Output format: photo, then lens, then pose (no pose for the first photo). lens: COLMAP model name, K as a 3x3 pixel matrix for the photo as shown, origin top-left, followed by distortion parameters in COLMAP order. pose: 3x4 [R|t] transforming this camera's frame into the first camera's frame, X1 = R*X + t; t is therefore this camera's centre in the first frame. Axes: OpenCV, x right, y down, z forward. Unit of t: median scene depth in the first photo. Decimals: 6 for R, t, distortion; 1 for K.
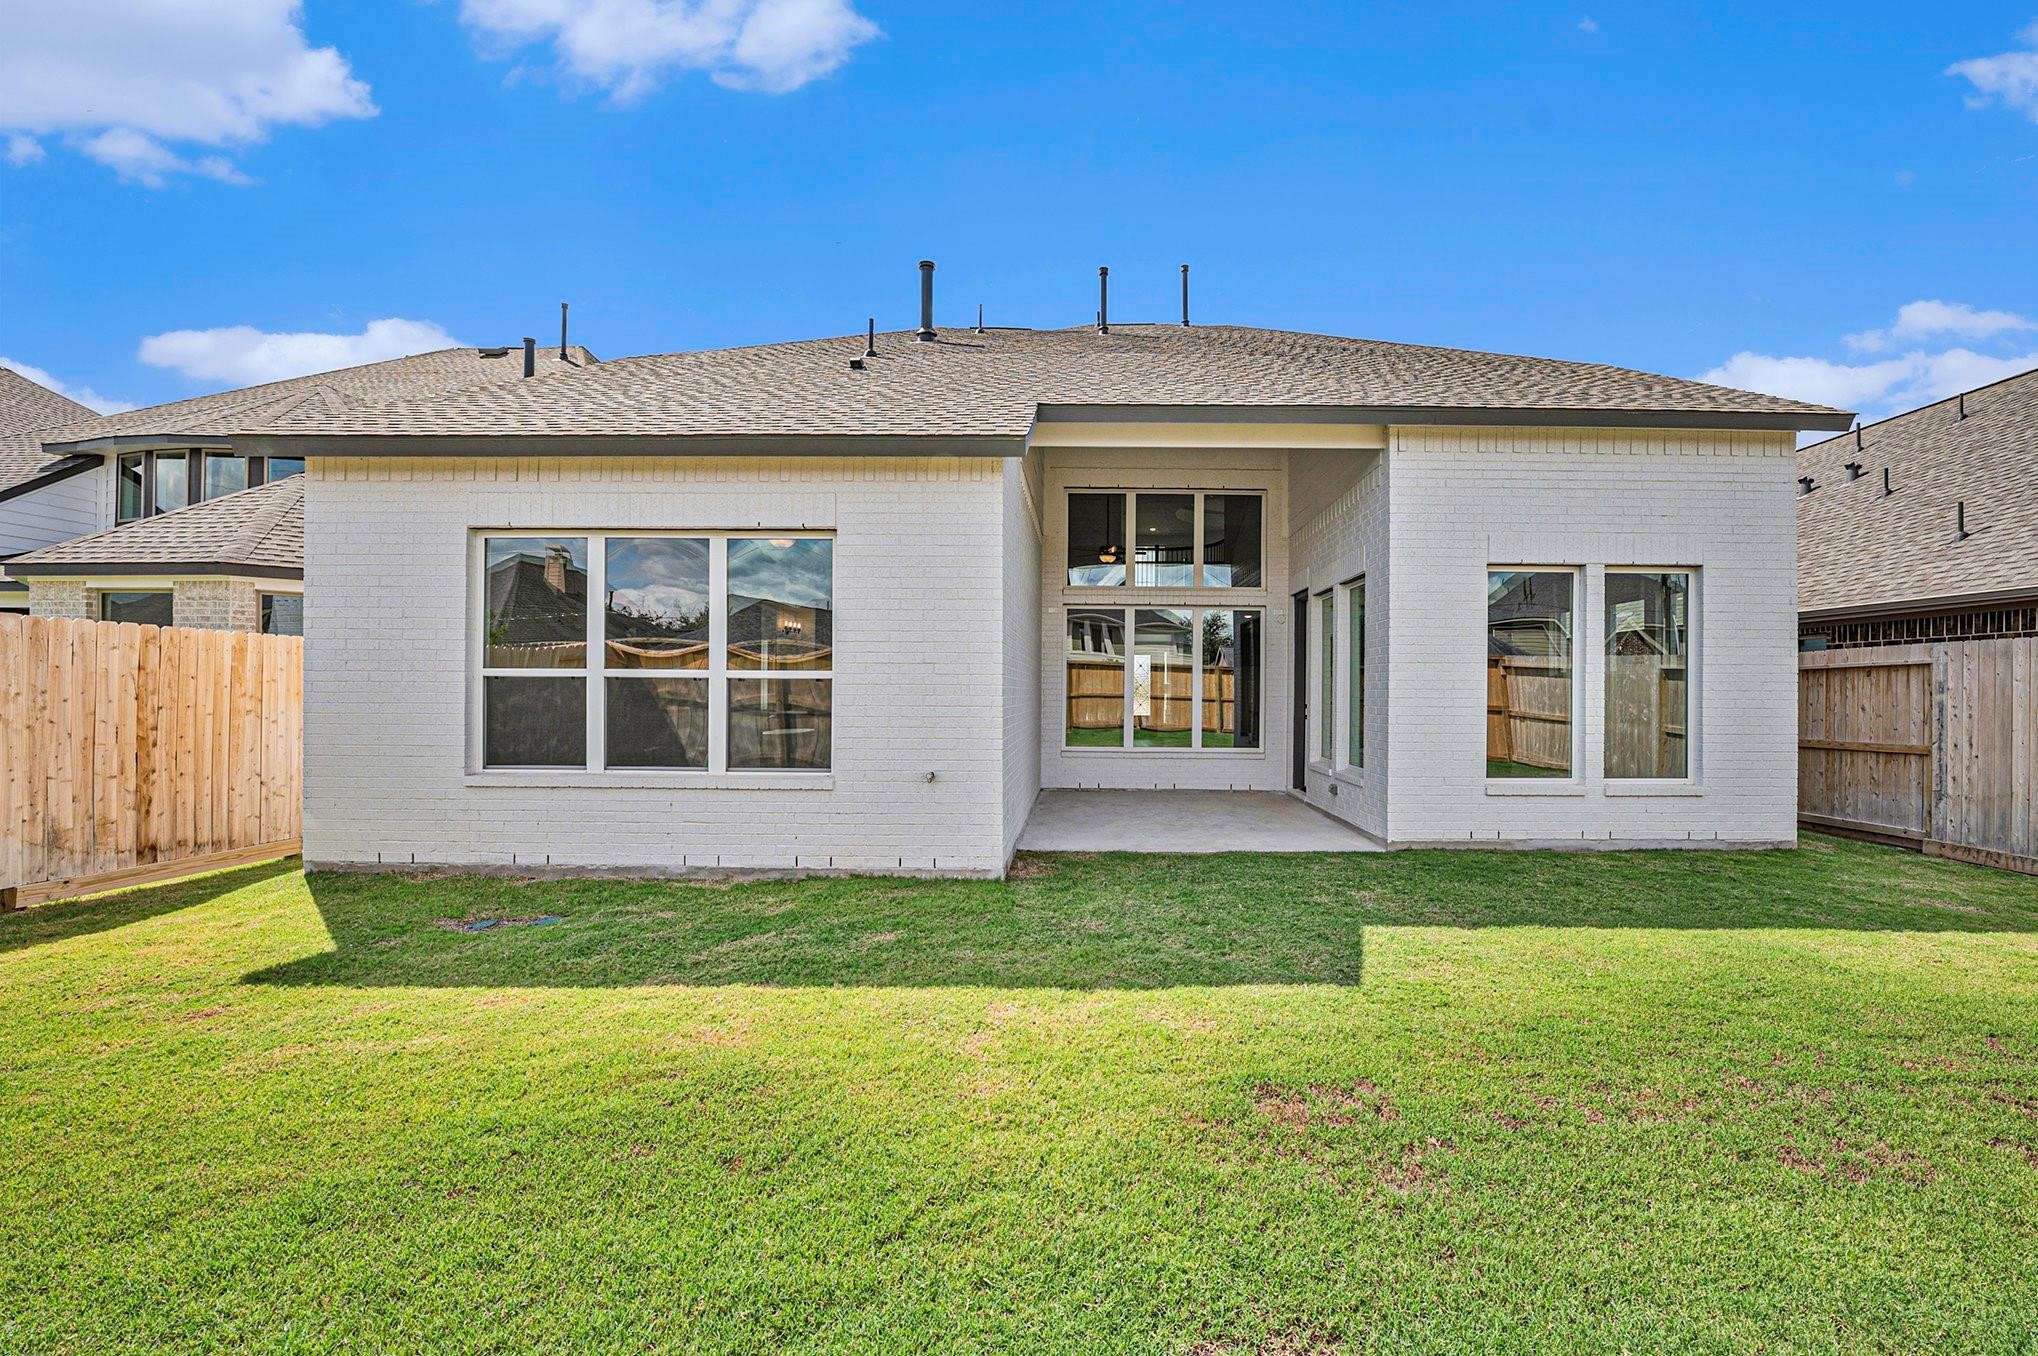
lens RADIAL K [[846.5, 0, 1023.3], [0, 846.5, 690.8], [0, 0, 1]] dist [-0.015851, -0.000116]
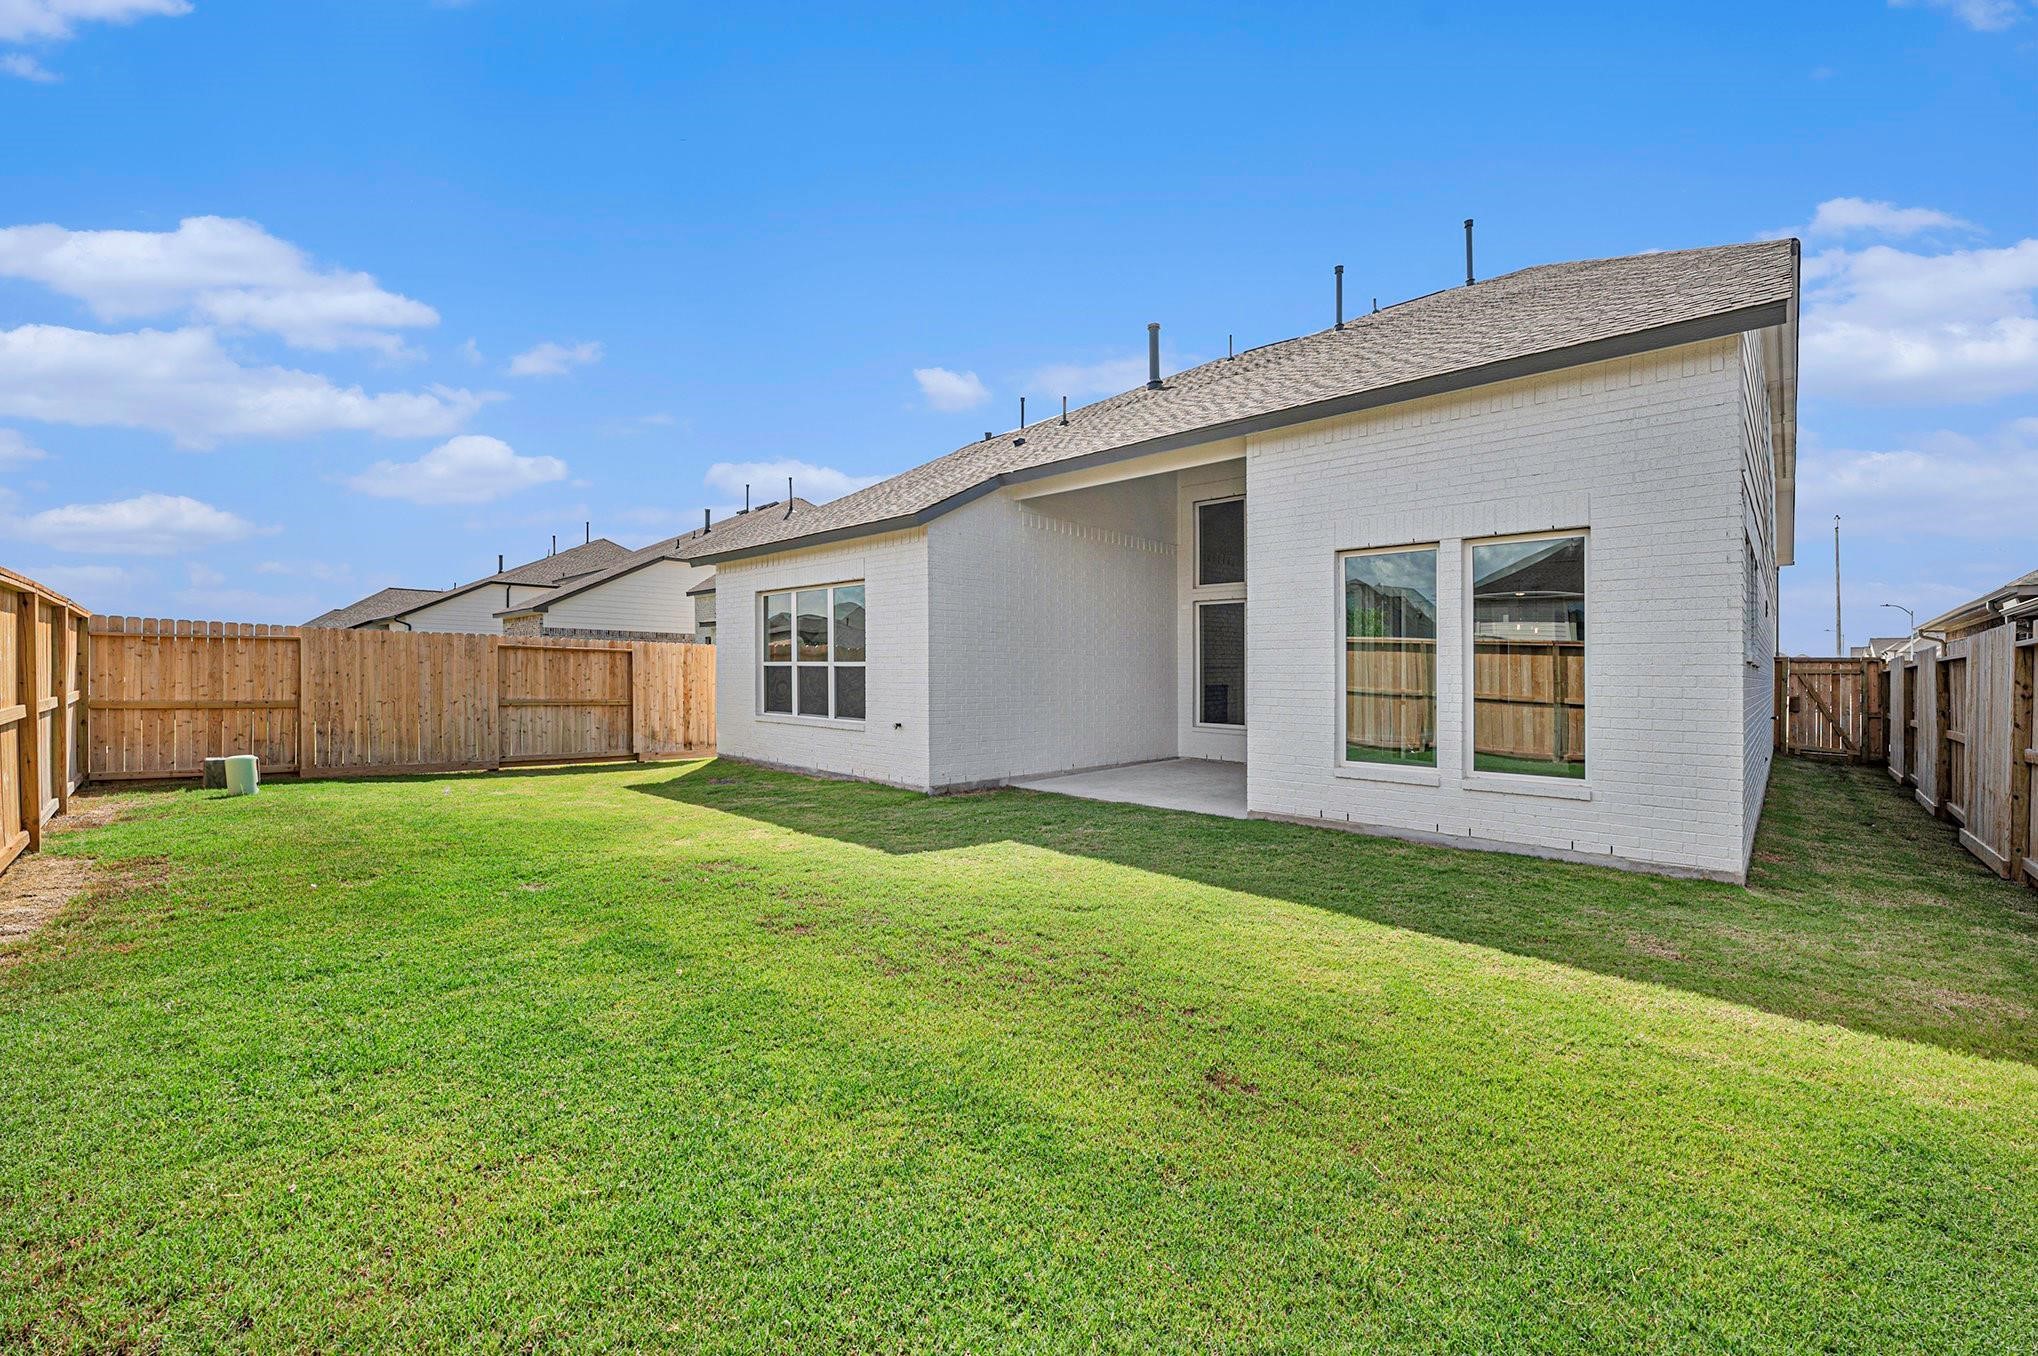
lens RADIAL K [[808.5, 0, 1025.6], [0, 808.5, 684.4], [0, 0, 1]] dist [-0.001434, -0.000101]
pose [[0.731184, 0.010216, -0.682104, 1.102425], [-0.006063, 0.999946, 0.008477, 0.006341], [0.682154, -0.002063, 0.731206, 0.025869]]
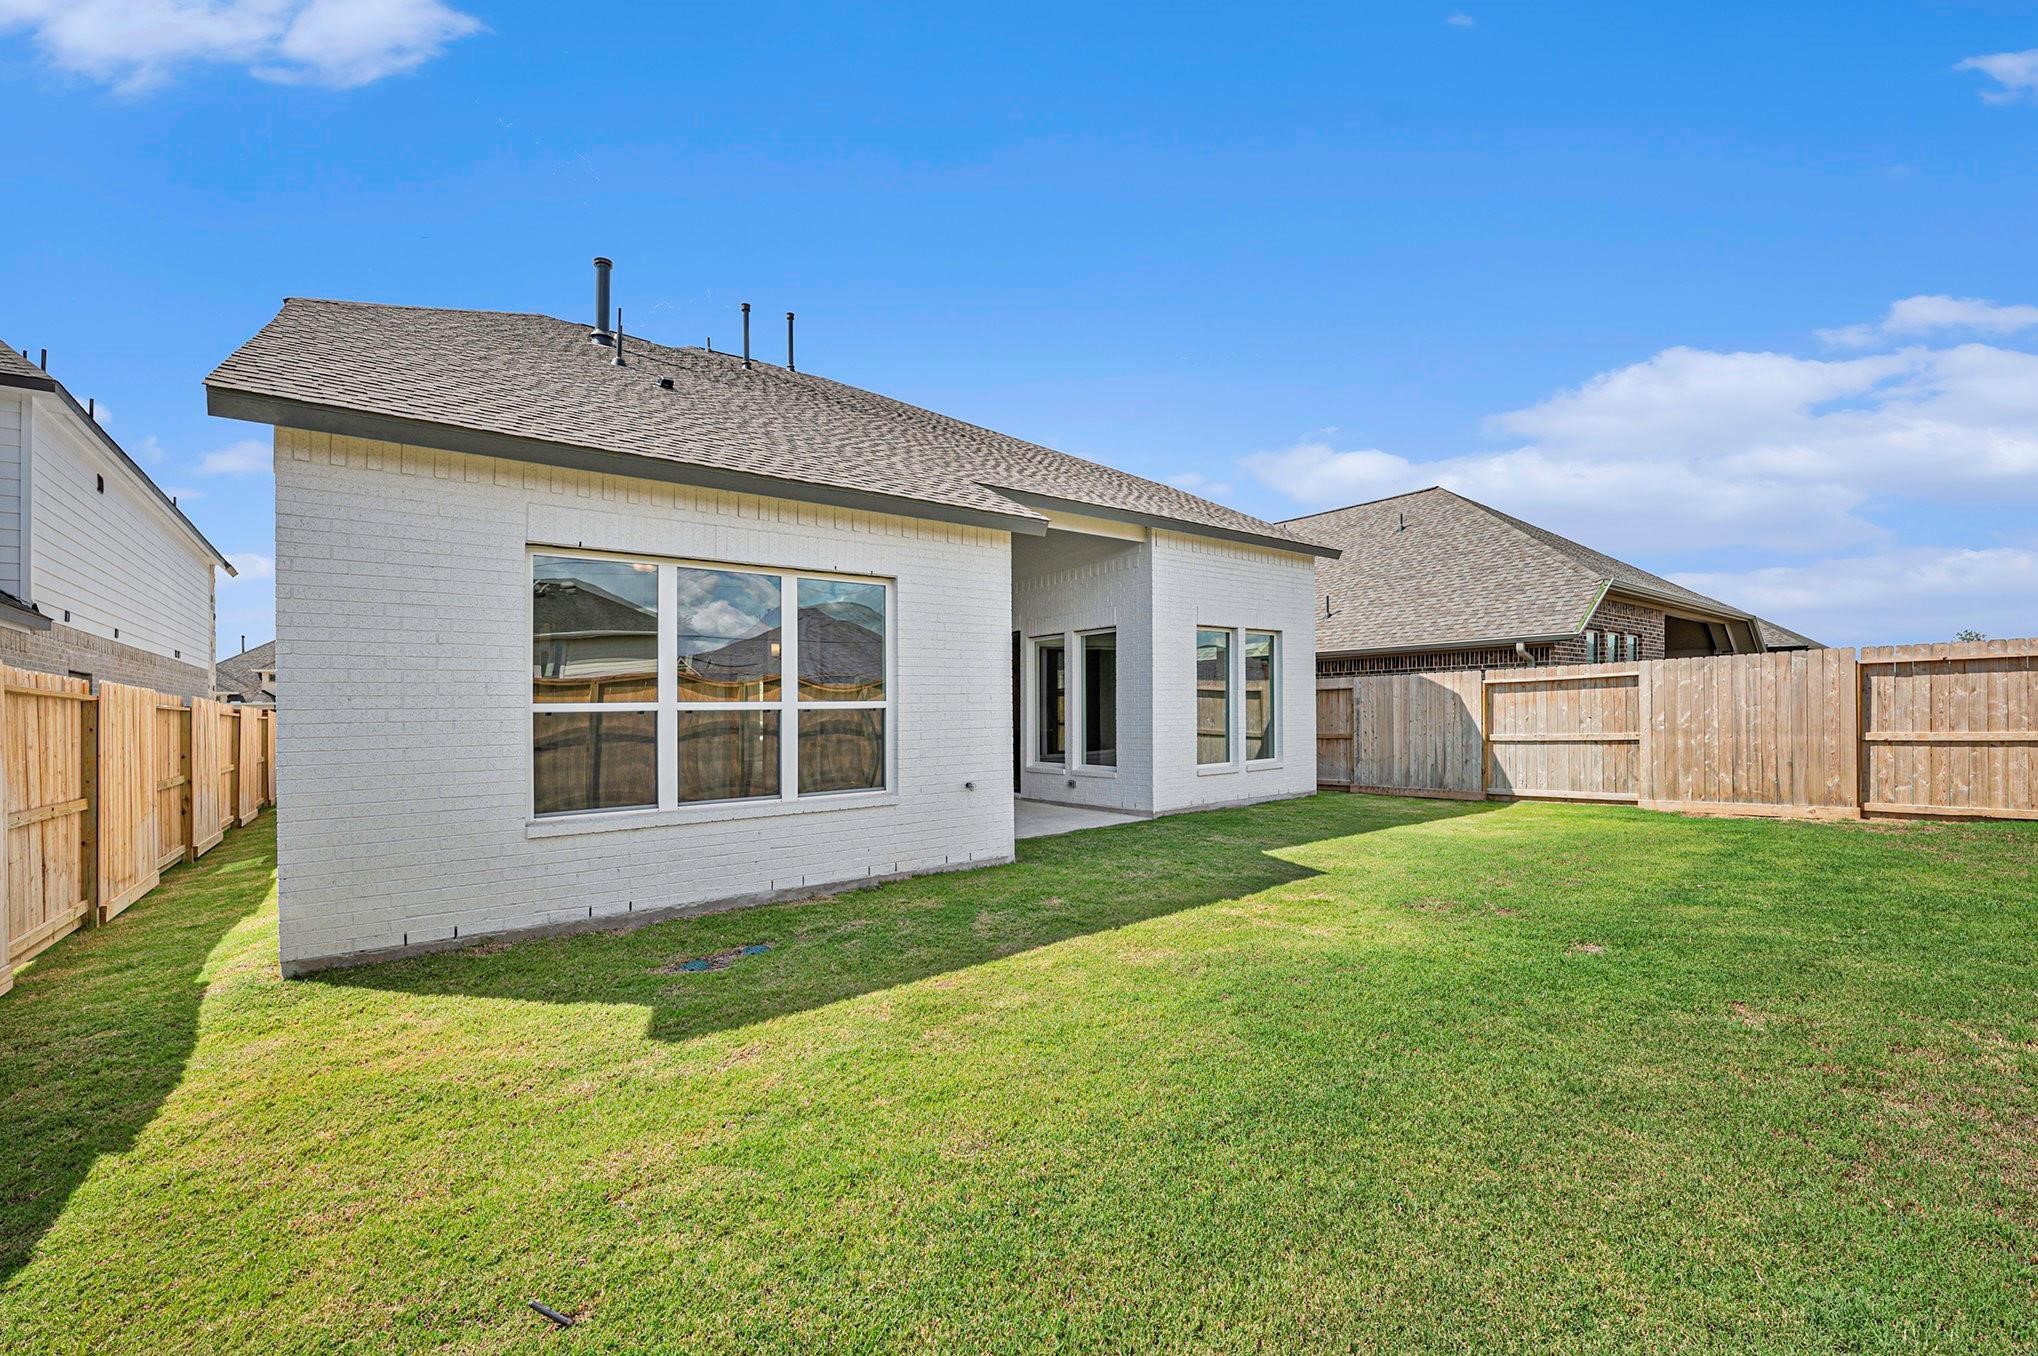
lens RADIAL K [[834.6, 0, 1011.2], [0, 834.6, 715.8], [0, 0, 1]] dist [-0.000791, -0.000050]
pose [[0.791001, -0.024862, 0.611309, -0.775492], [0.024033, 0.999665, 0.009559, -0.010195], [-0.611343, 0.007130, 0.791334, 0.005715]]
